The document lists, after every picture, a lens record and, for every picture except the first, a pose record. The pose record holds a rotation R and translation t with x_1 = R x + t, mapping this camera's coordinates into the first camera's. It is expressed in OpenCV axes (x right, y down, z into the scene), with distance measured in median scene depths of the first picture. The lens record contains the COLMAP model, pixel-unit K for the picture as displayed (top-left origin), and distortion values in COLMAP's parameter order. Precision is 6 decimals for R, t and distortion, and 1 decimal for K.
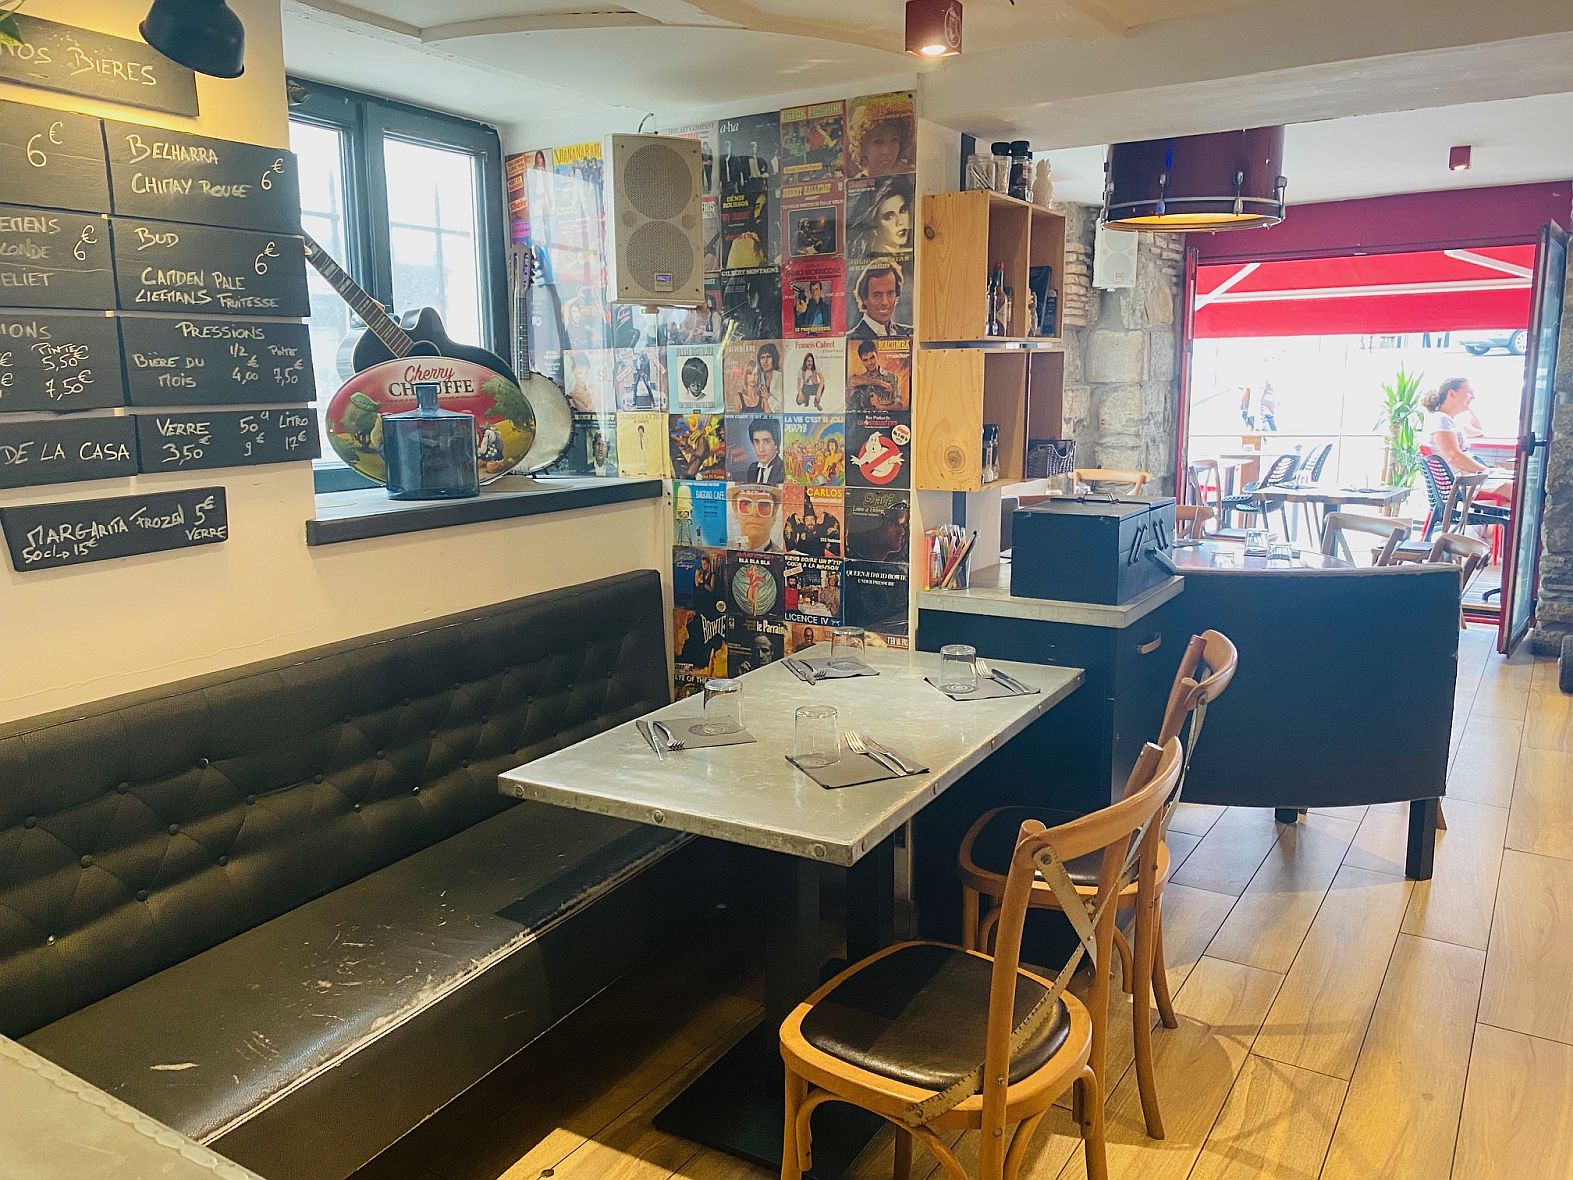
lens RADIAL K [[1193.3, 0, 782.0], [0, 1193.3, 579.8], [0, 0, 1]] dist [0.017171, -0.004780]
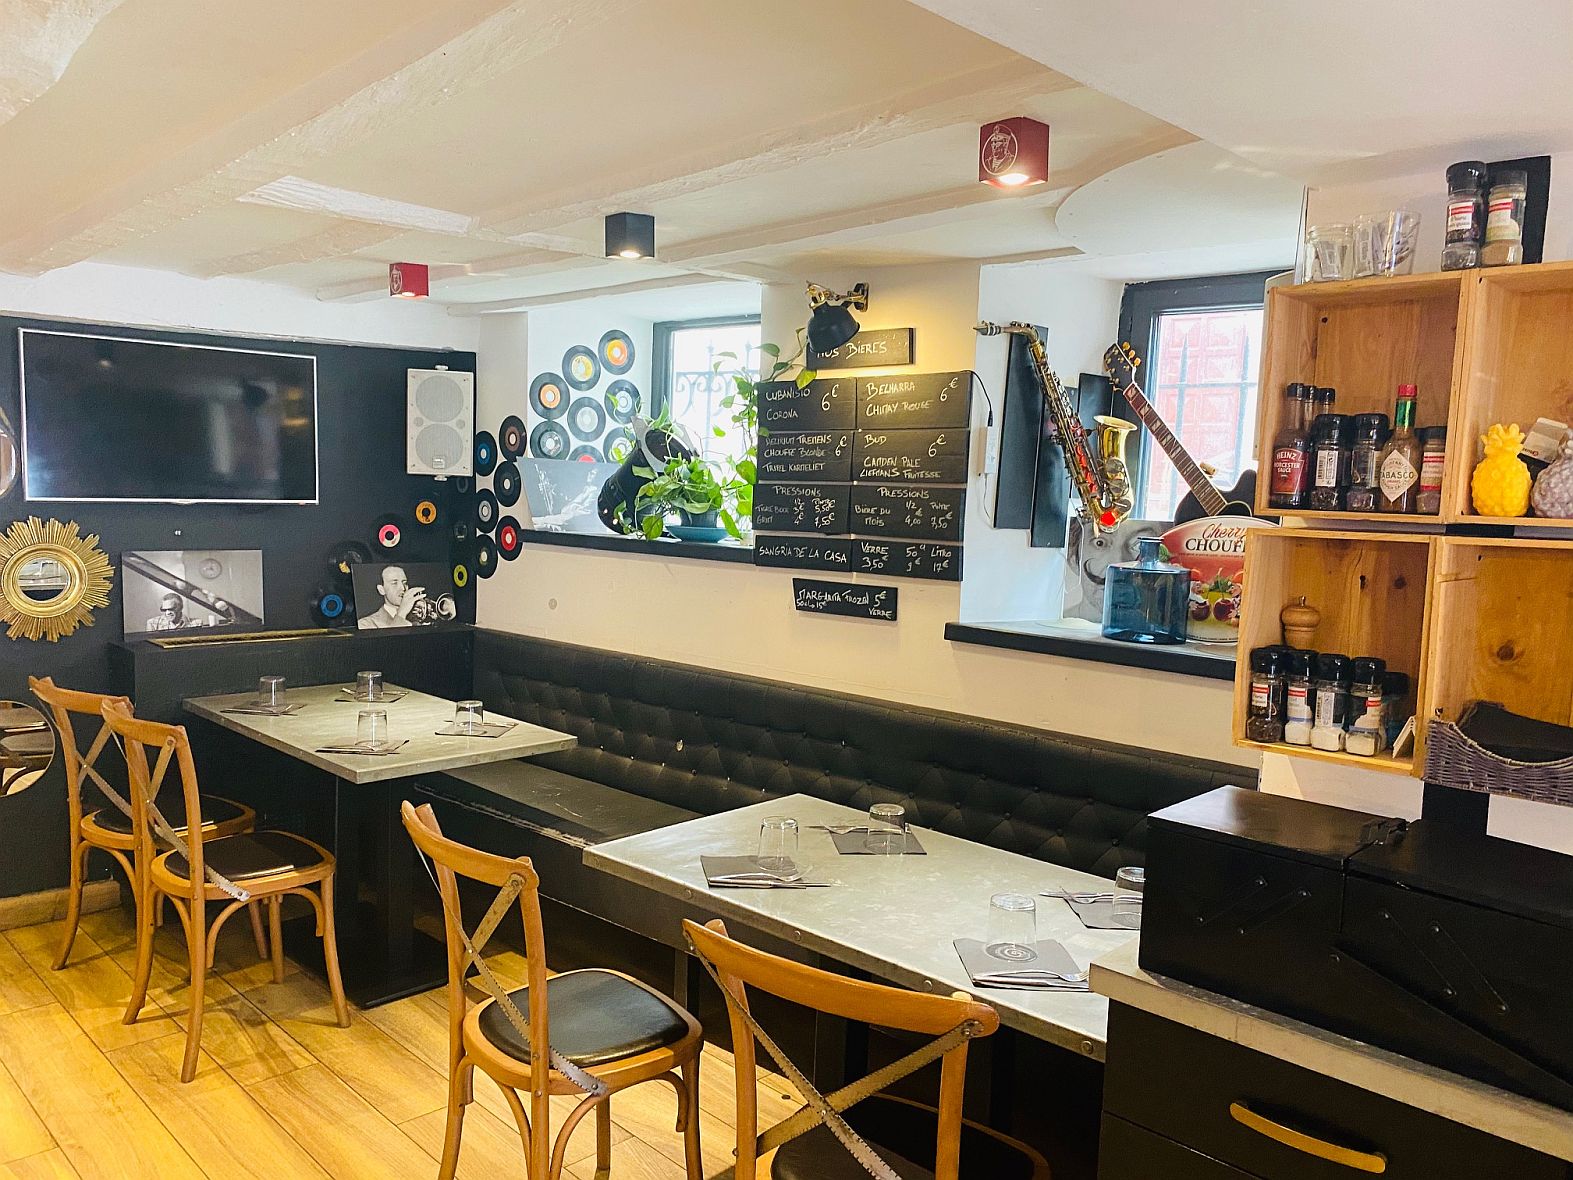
lens RADIAL K [[1193.3, 0, 807.6], [0, 1193.3, 620.9], [0, 0, 1]] dist [0.017171, -0.004780]
pose [[-0.203618, 0.120513, -0.971605, 1.142160], [-0.195248, 0.967463, 0.160917, -0.274633], [0.959384, 0.222470, -0.173463, 1.196379]]
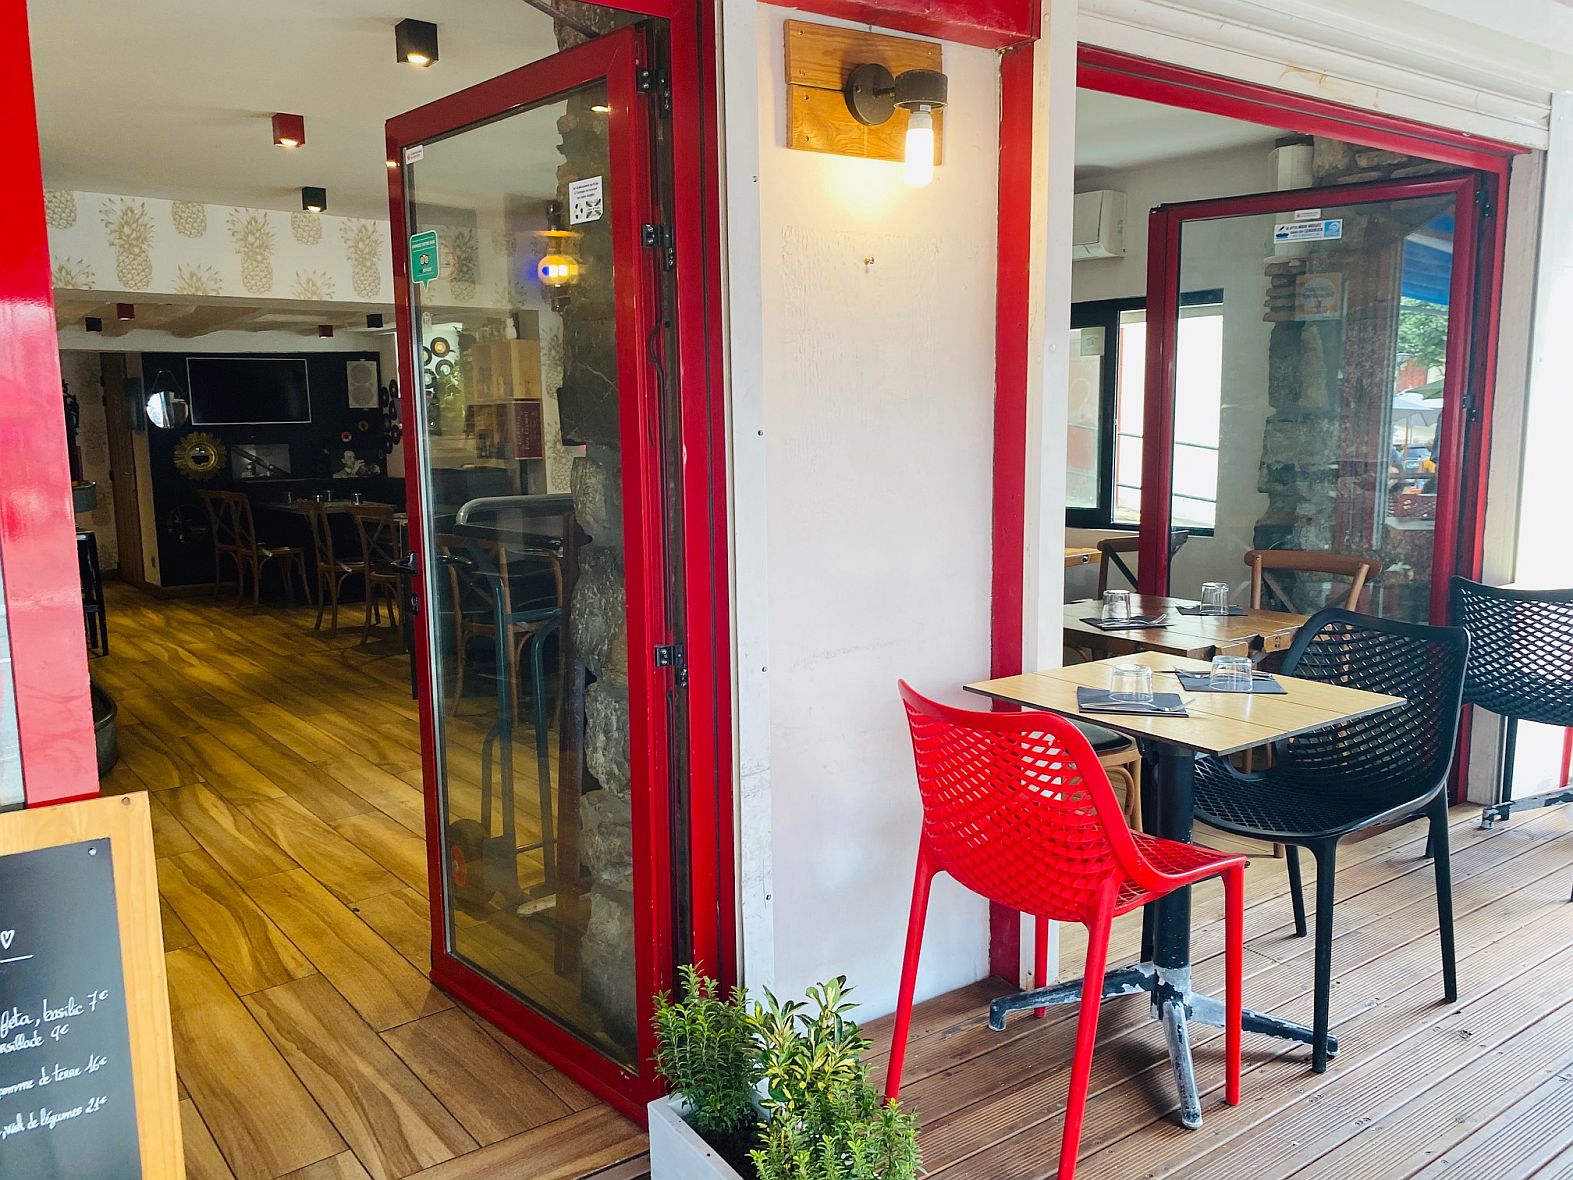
lens RADIAL K [[1219.1, 0, 786.7], [0, 1219.1, 594.3], [0, 0, 1]] dist [0.035791, 0.001904]
pose [[-0.325637, 0.159634, -0.931921, 3.357682], [-0.132176, 0.968279, 0.212048, -0.603150], [0.936210, 0.192228, -0.294208, 3.357282]]
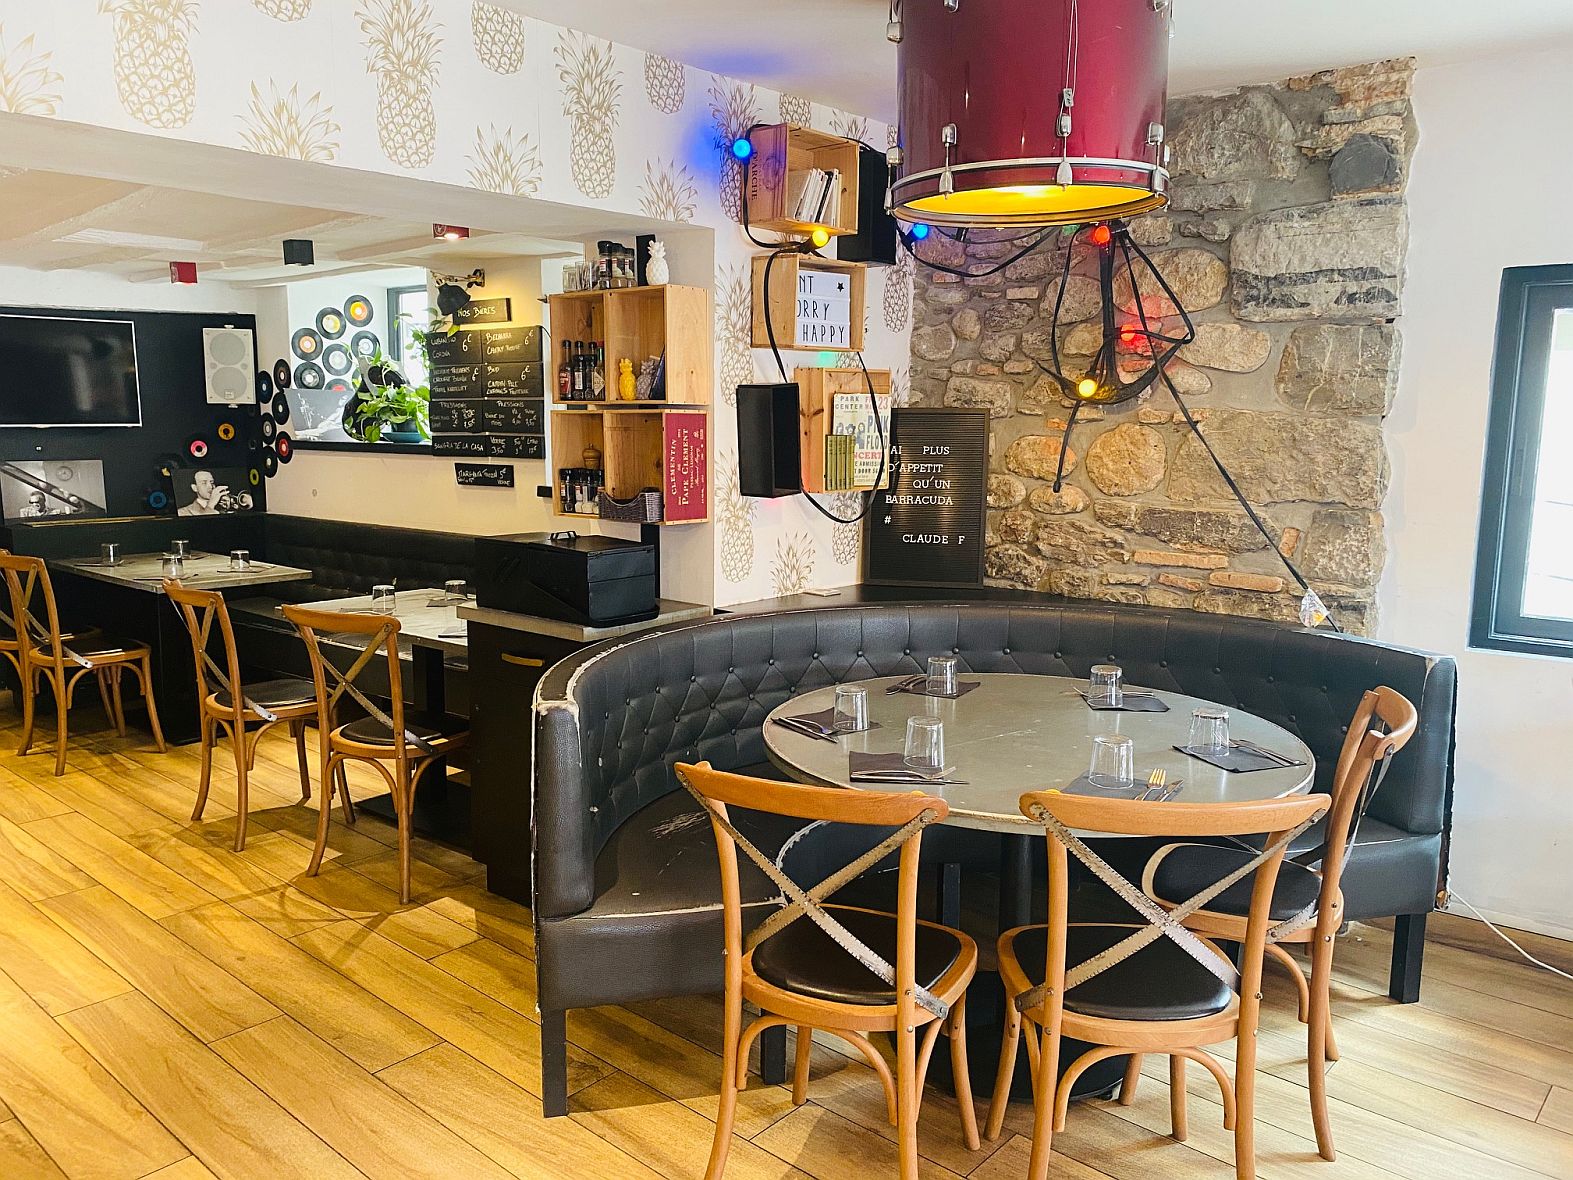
lens RADIAL K [[1193.3, 0, 781.0], [0, 1193.3, 597.8], [0, 0, 1]] dist [0.017171, -0.004780]
pose [[-0.151028, 0.167239, -0.974280, 1.975073], [-0.167344, 0.967035, 0.191936, -0.392027], [0.974262, 0.192028, -0.118063, 1.937406]]
